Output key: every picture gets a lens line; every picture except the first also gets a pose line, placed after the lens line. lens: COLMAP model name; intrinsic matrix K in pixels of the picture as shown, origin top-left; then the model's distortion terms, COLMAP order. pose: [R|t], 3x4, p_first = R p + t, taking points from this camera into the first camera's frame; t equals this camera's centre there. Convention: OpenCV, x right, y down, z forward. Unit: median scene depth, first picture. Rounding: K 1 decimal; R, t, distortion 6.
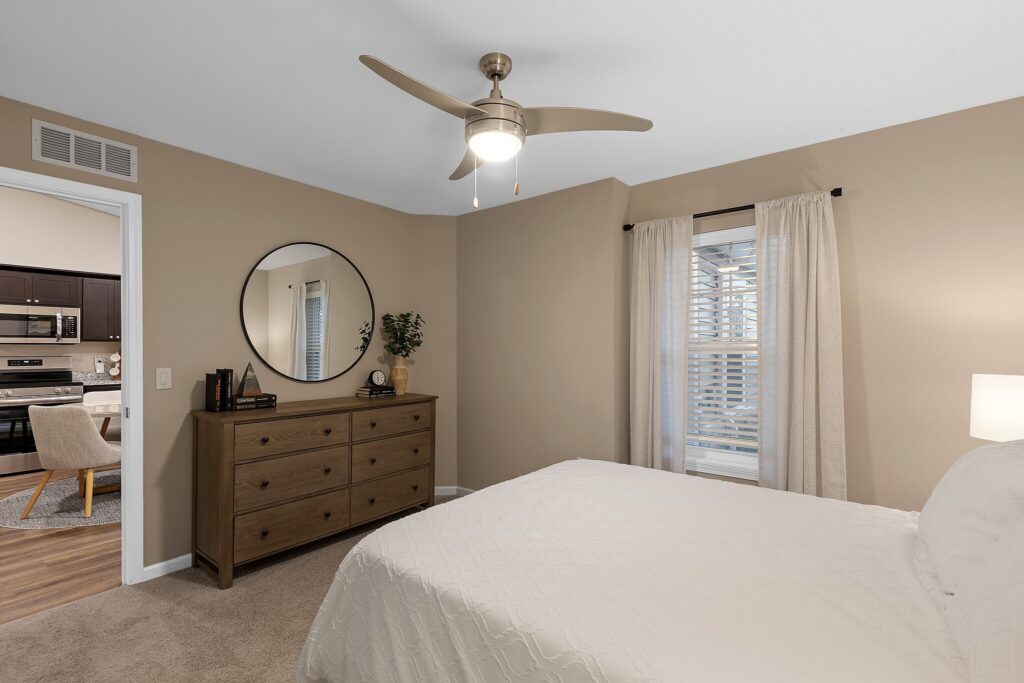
lens RADIAL K [[465.0, 0, 511.2], [0, 465.0, 344.8], [0, 0, 1]] dist [0.004757, -0.001035]
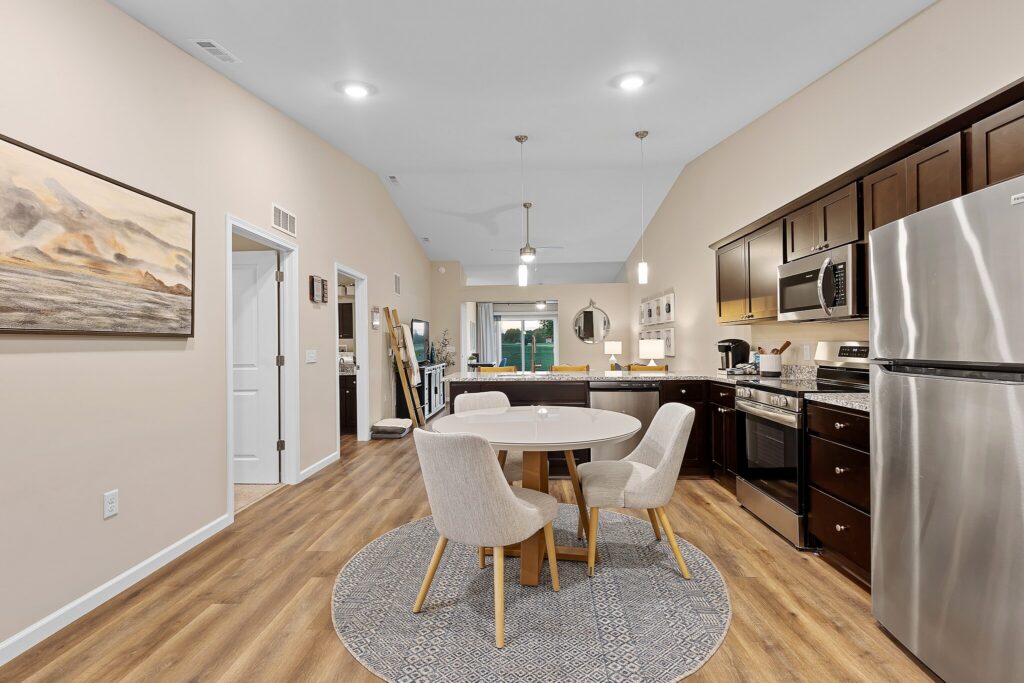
lens RADIAL K [[465.0, 0, 500.7], [0, 465.0, 341.2], [0, 0, 1]] dist [0.004757, -0.001035]
pose [[-0.806660, 0.005974, -0.590985, -0.339135], [0.014725, 0.999842, -0.009991, 0.024260], [0.590832, -0.016762, -0.806620, 1.200541]]
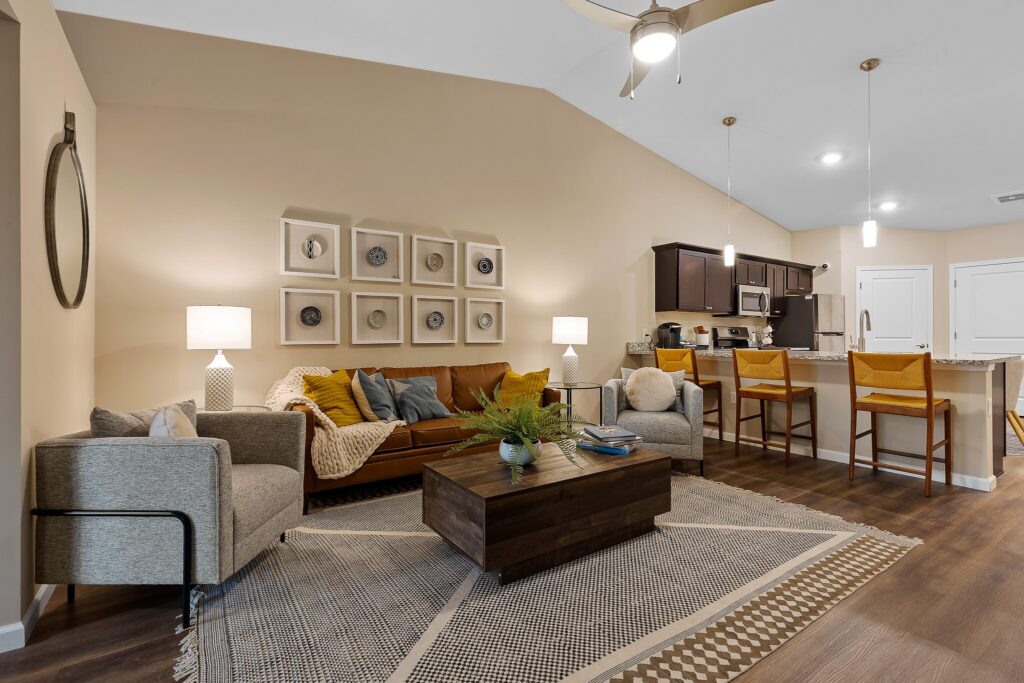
lens RADIAL K [[465.0, 0, 499.8], [0, 465.0, 341.1], [0, 0, 1]] dist [0.004757, -0.001035]
pose [[0.954523, 0.002950, -0.298121, -1.256828], [0.001066, 0.999911, 0.013307, 0.045981], [0.298134, -0.013020, 0.954435, -0.394866]]
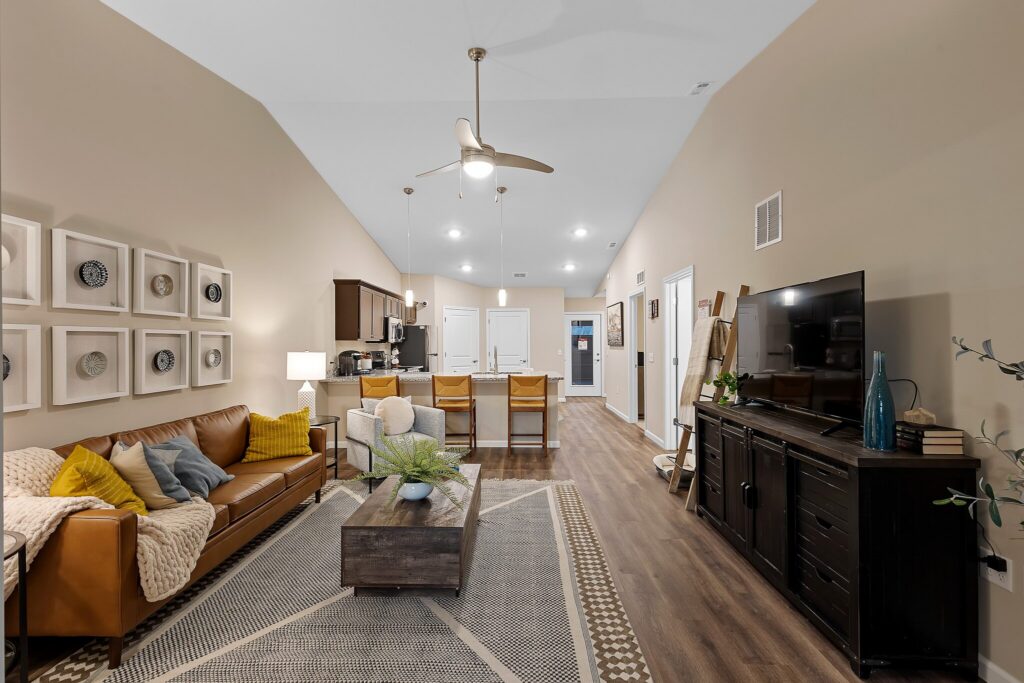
lens RADIAL K [[465.0, 0, 504.1], [0, 465.0, 349.4], [0, 0, 1]] dist [0.004757, -0.001035]
pose [[0.794226, -0.011862, 0.607507, -1.611577], [0.003290, 0.999879, 0.015223, -0.002073], [-0.607613, -0.010092, 0.794169, -0.427133]]
